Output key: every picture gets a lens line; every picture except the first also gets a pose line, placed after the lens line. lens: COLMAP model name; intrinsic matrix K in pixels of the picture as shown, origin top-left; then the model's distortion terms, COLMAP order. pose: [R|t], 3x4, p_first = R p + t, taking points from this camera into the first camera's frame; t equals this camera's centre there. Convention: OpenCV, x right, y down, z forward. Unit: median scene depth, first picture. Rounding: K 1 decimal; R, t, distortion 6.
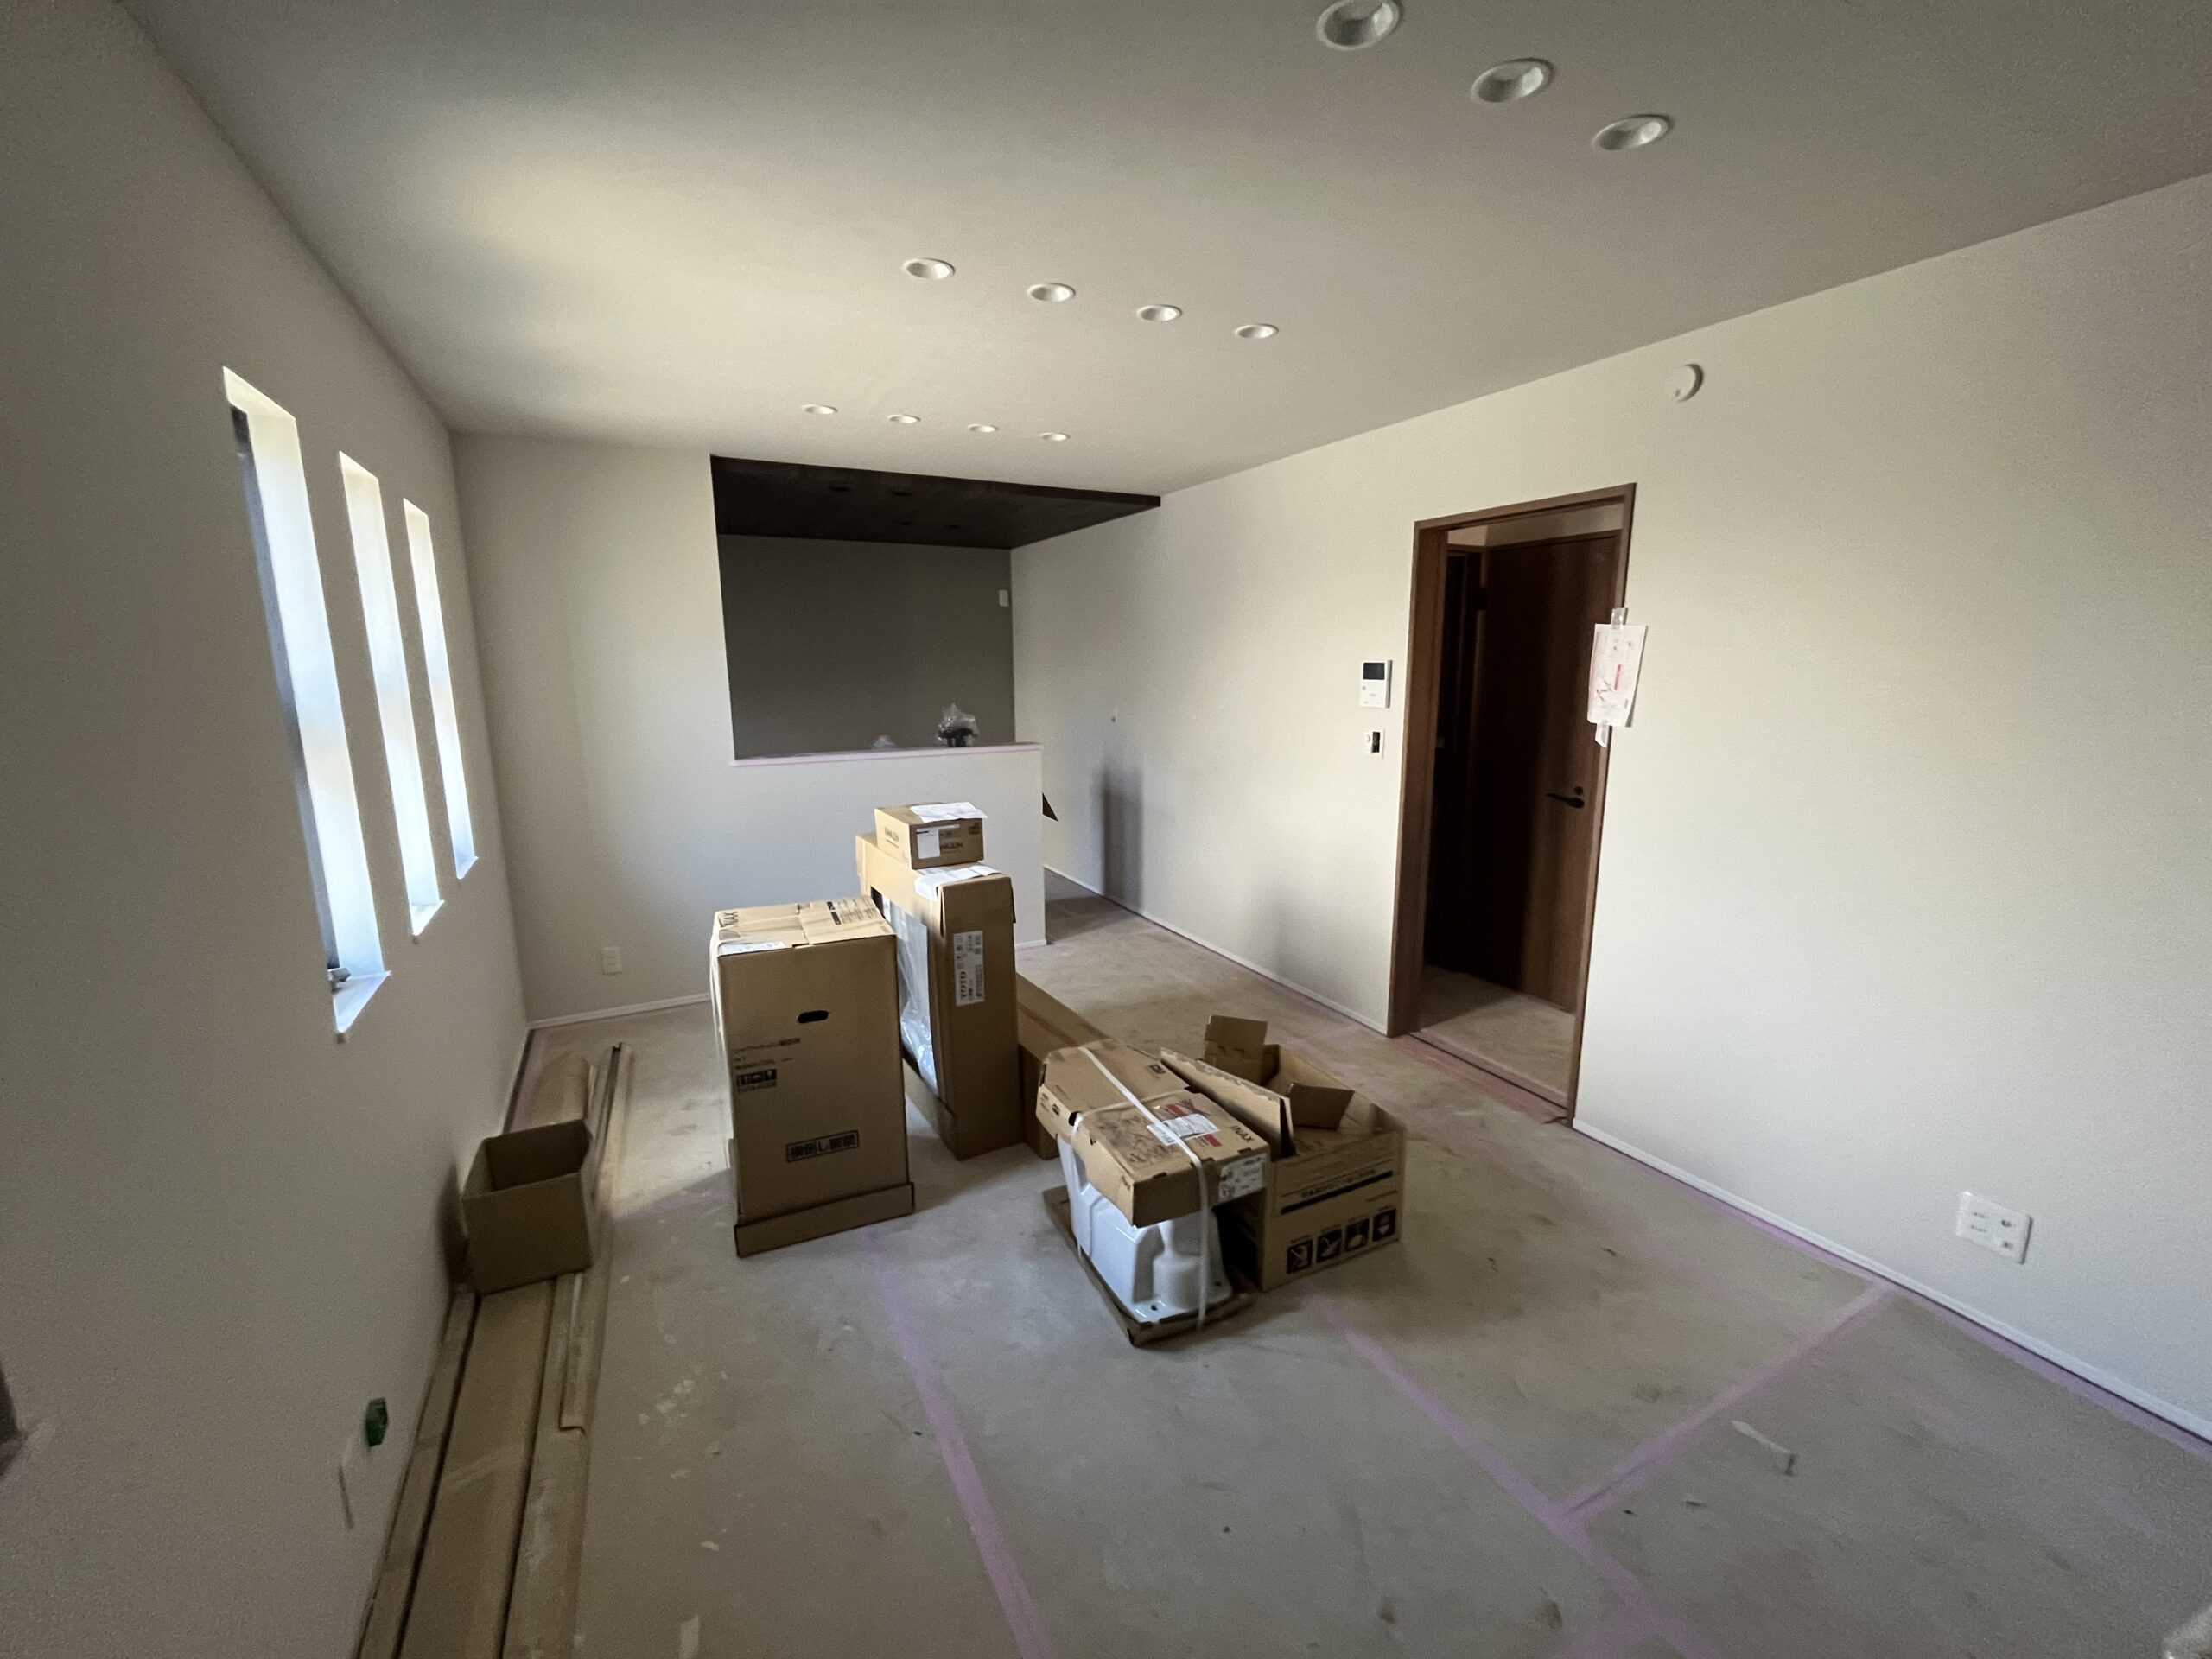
lens RADIAL K [[900.3, 0, 1100.6], [0, 900.3, 827.0], [0, 0, 1]] dist [-0.004287, 0.000171]
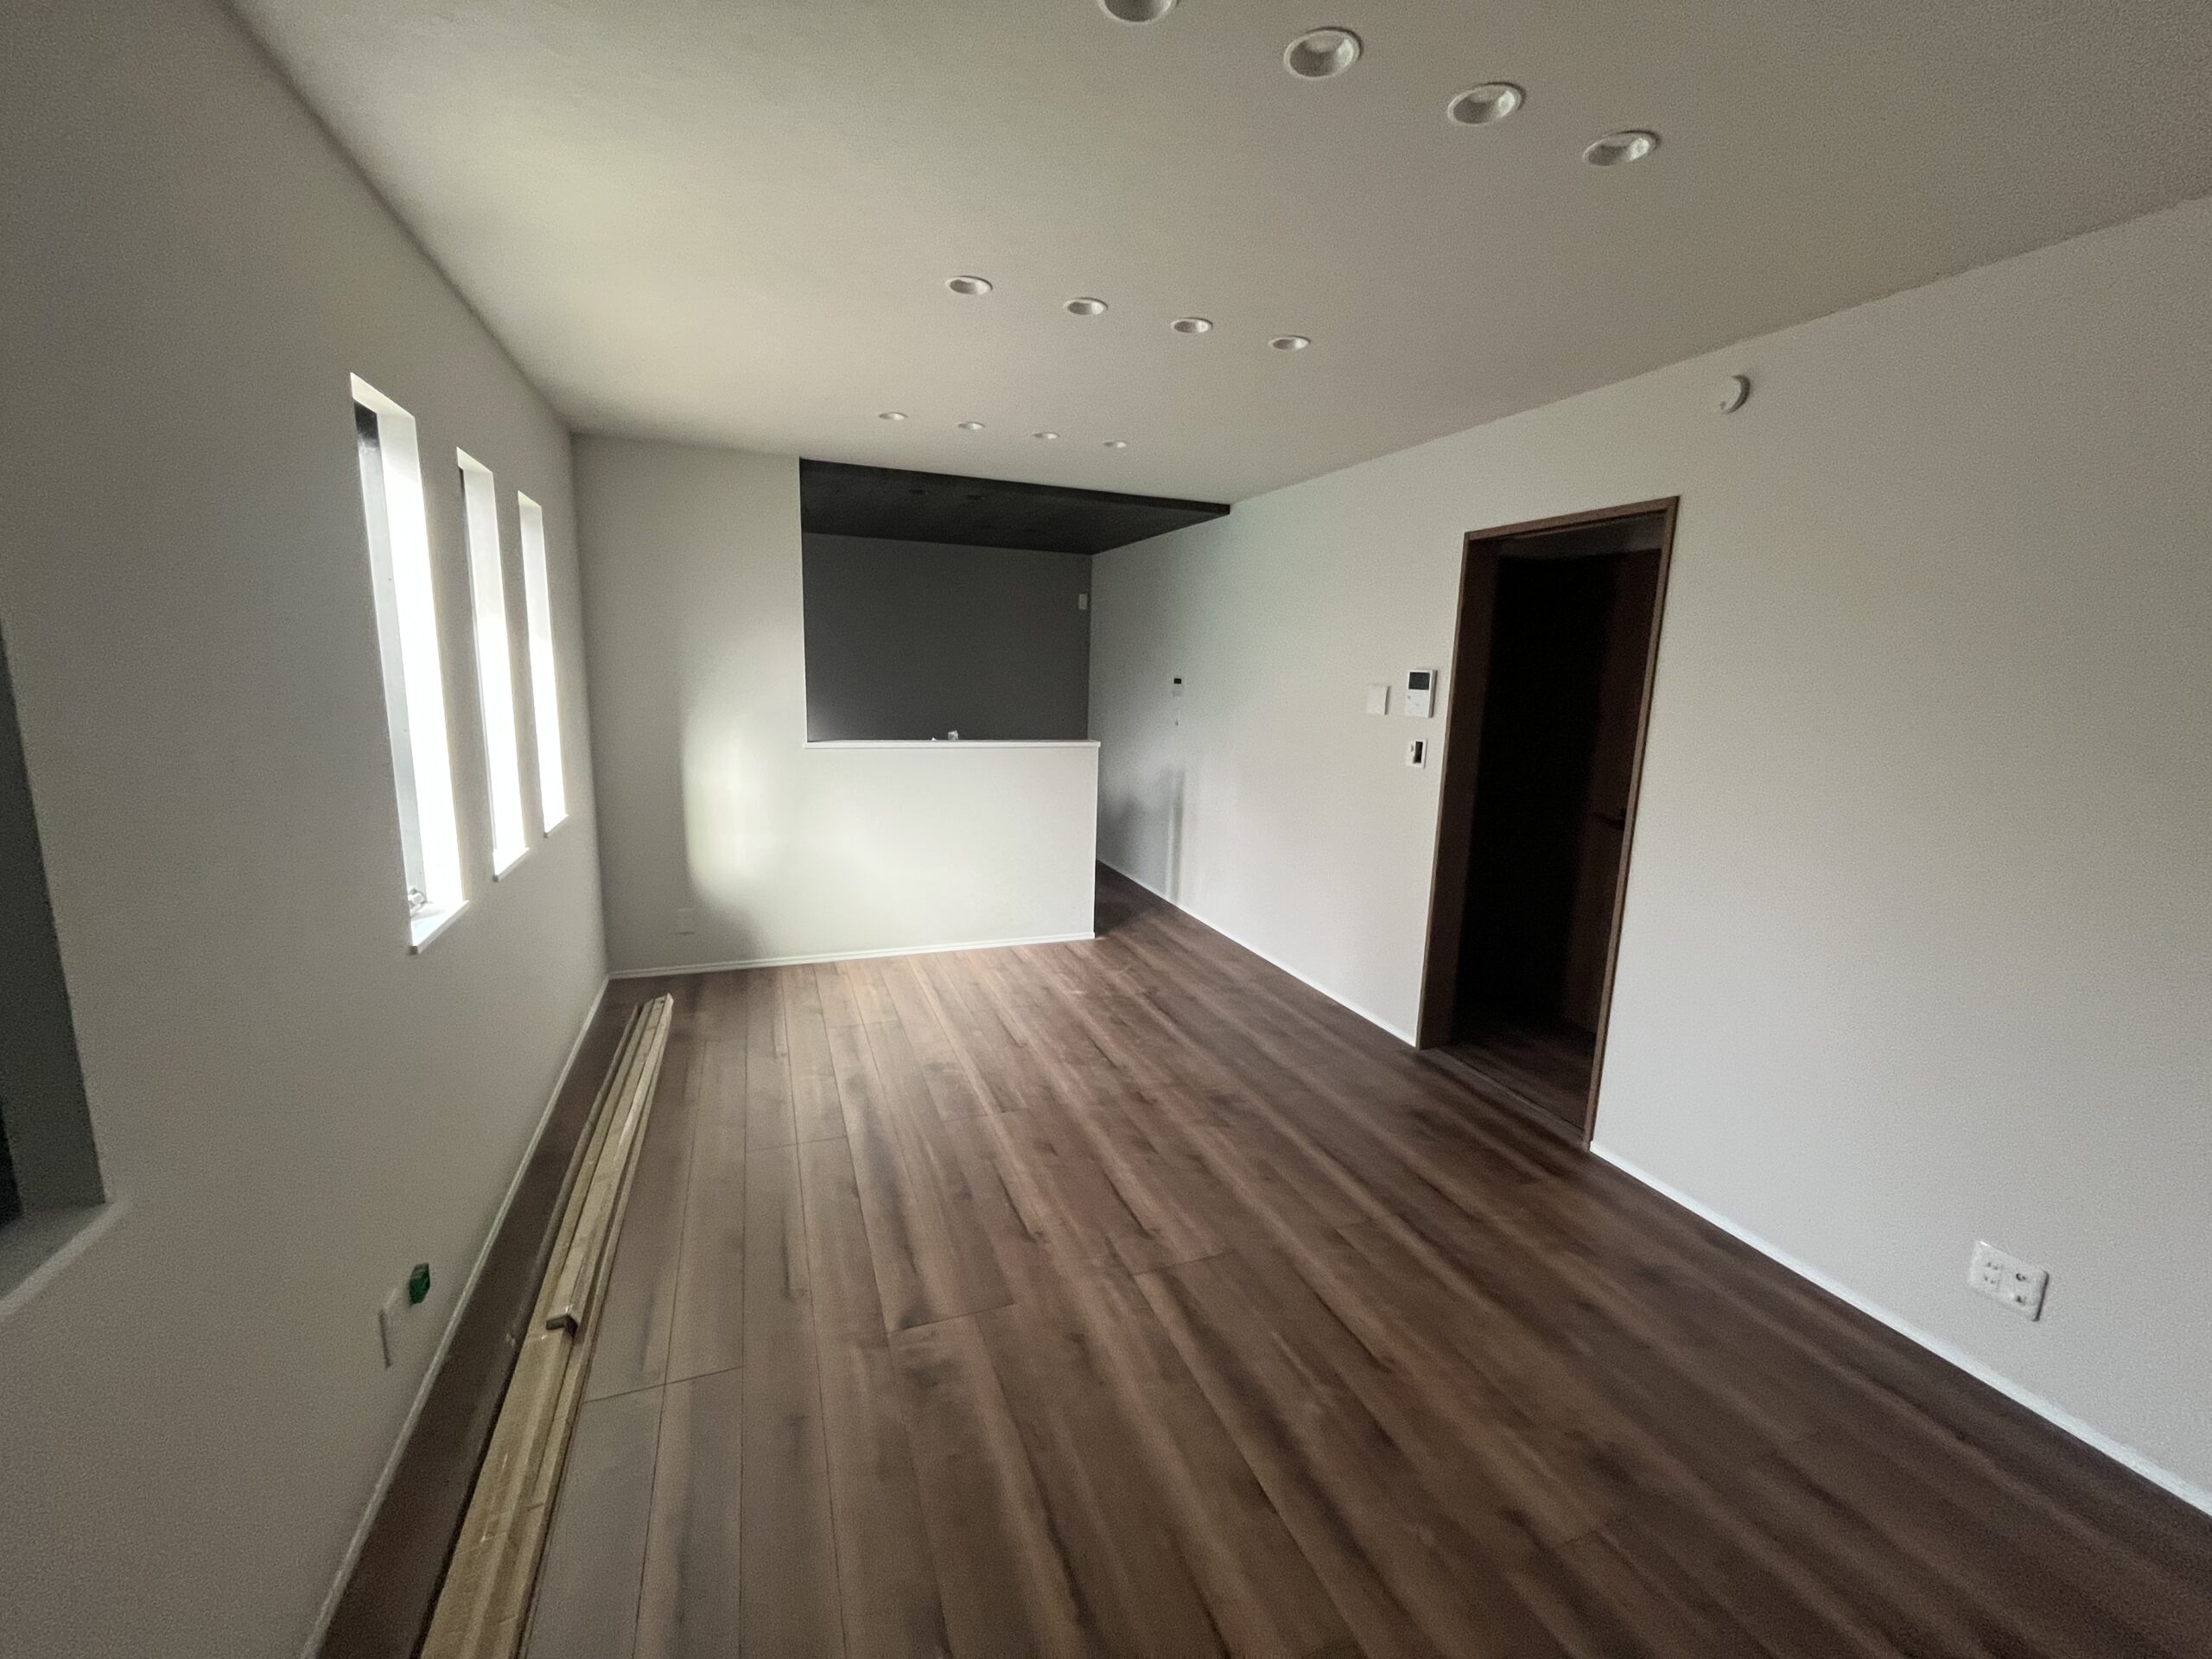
lens RADIAL K [[900.3, 0, 1110.4], [0, 900.3, 831.0], [0, 0, 1]] dist [-0.004287, 0.000171]
pose [[0.993241, 0.055434, -0.101979, 0.085857], [-0.056114, 0.998417, -0.003809, 0.019342], [0.101607, 0.009506, 0.994779, -0.034962]]
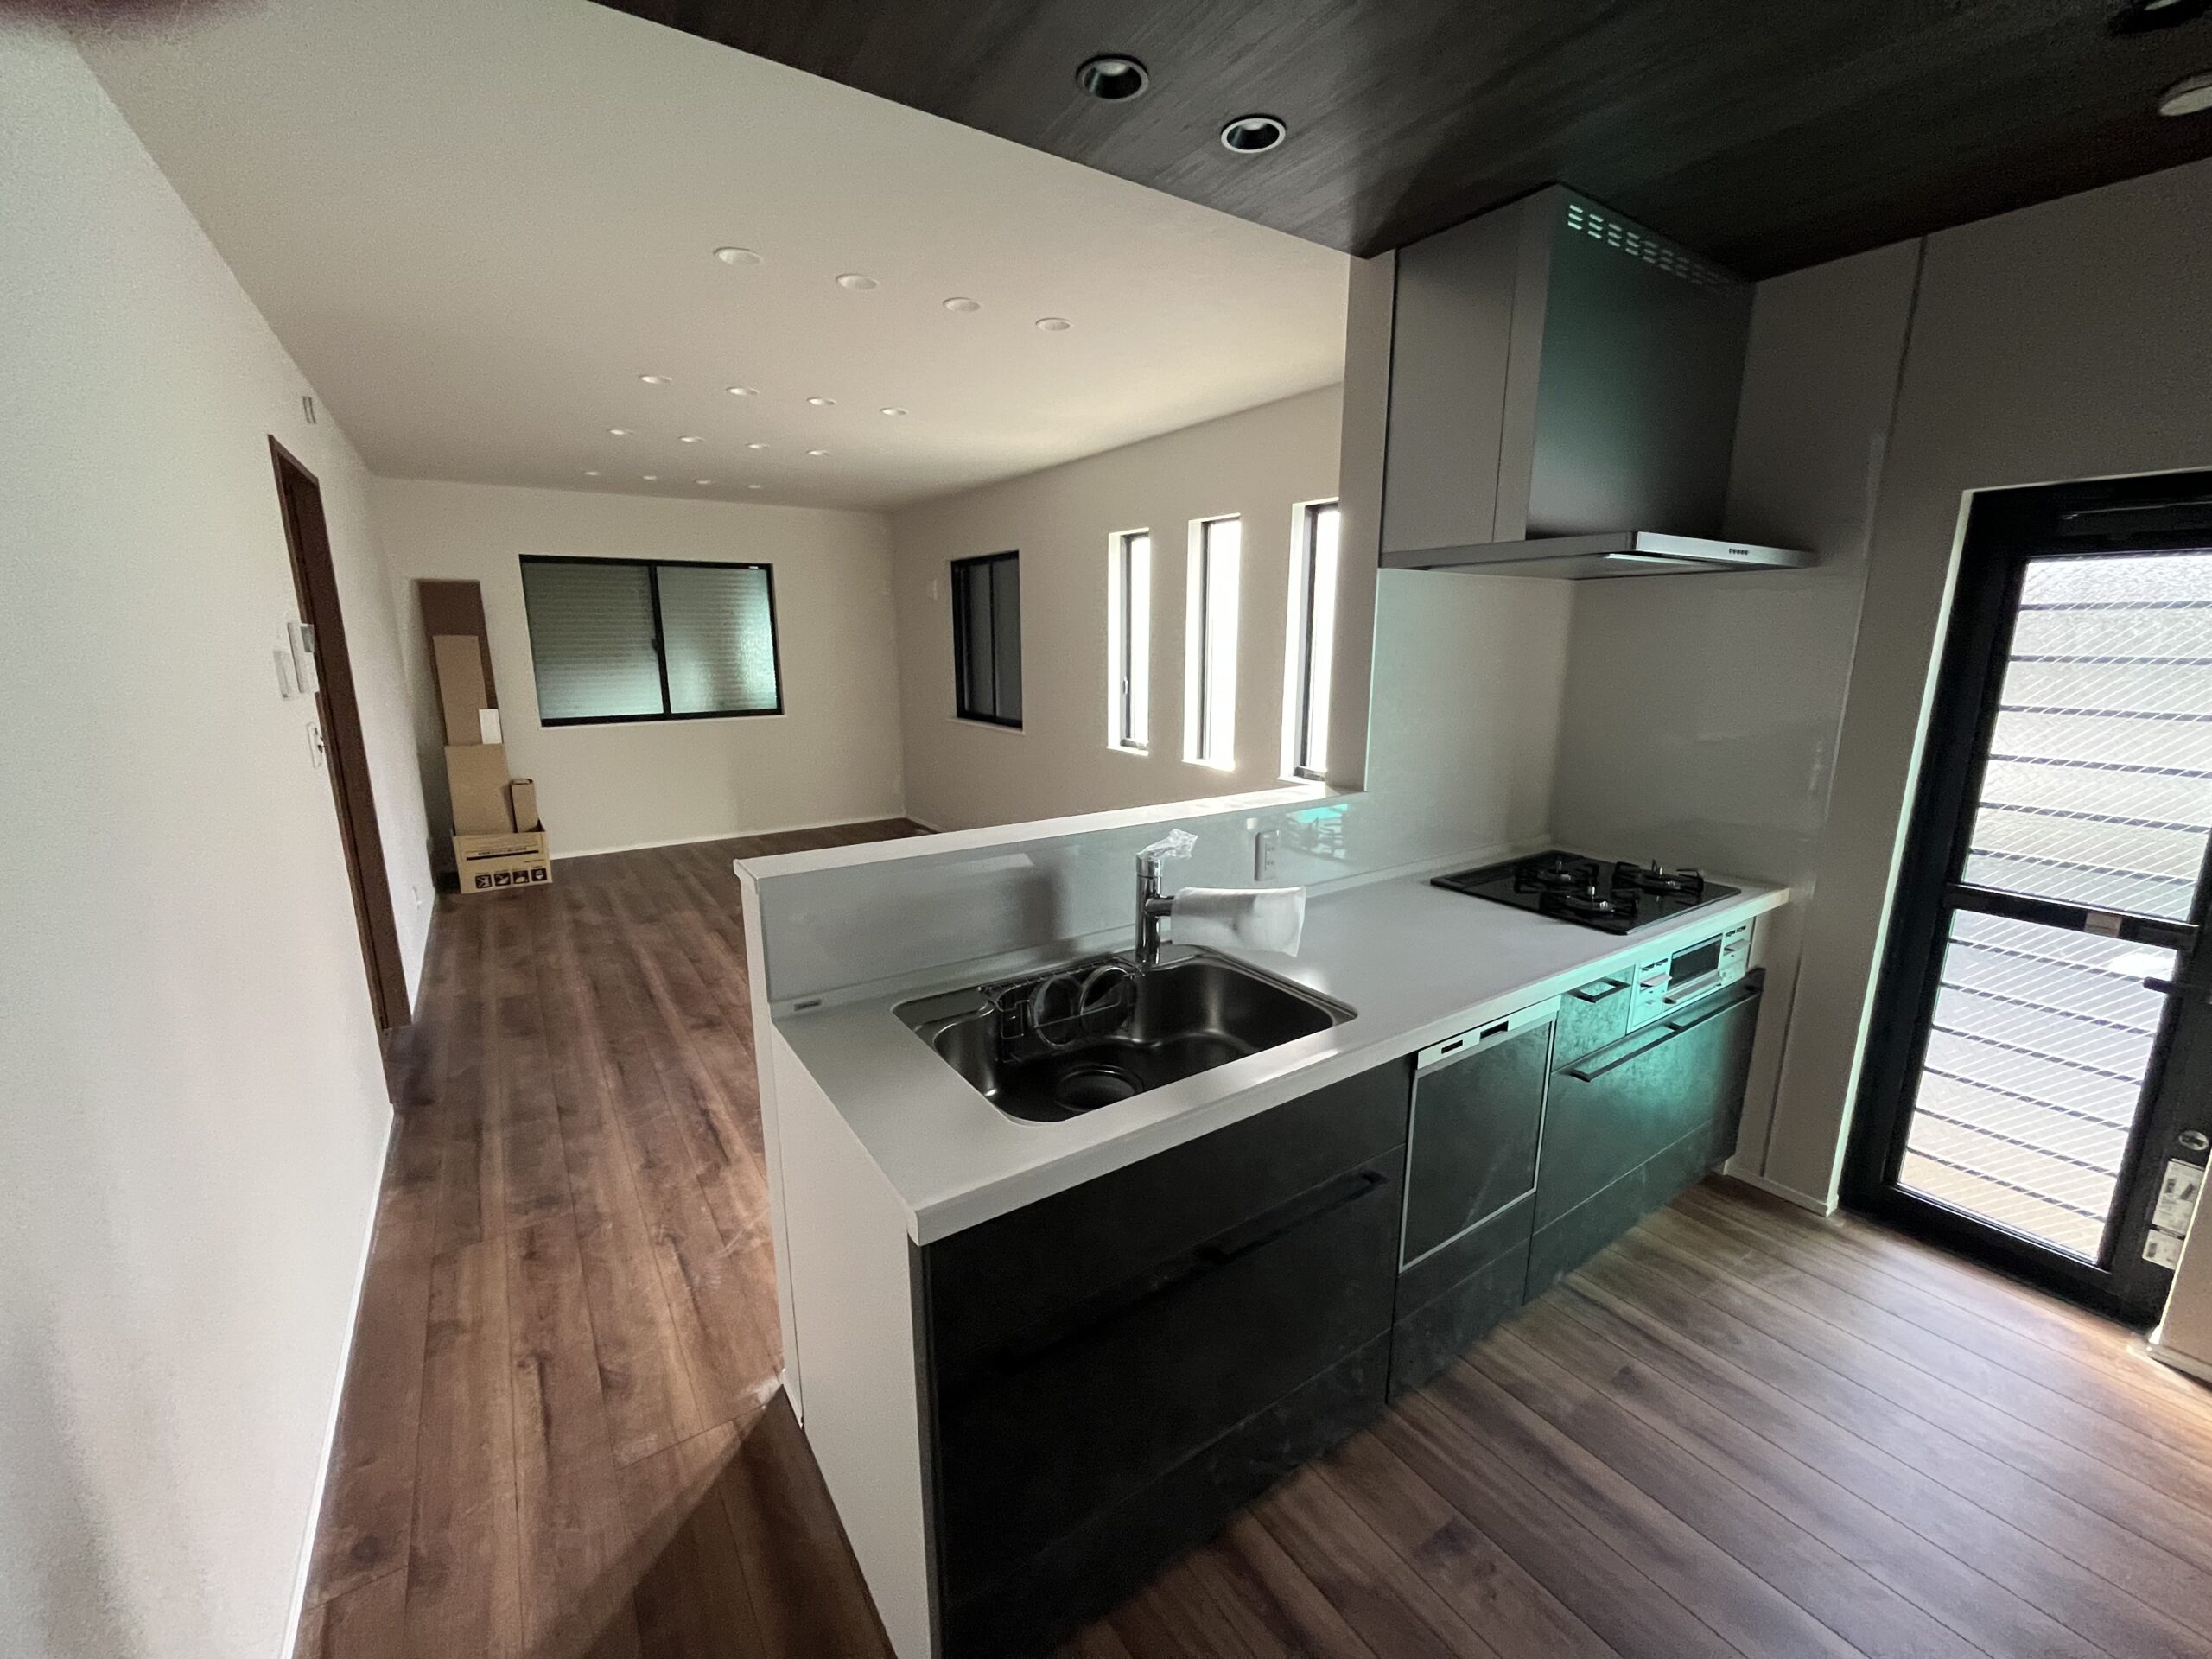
lens RADIAL K [[900.3, 0, 1108.1], [0, 900.3, 830.9], [0, 0, 1]] dist [-0.004287, 0.000171]
pose [[-0.993277, 0.037944, -0.109370, -0.263566], [-0.007451, 0.921846, 0.387484, -0.356931], [0.115525, 0.385694, -0.915366, 2.044505]]
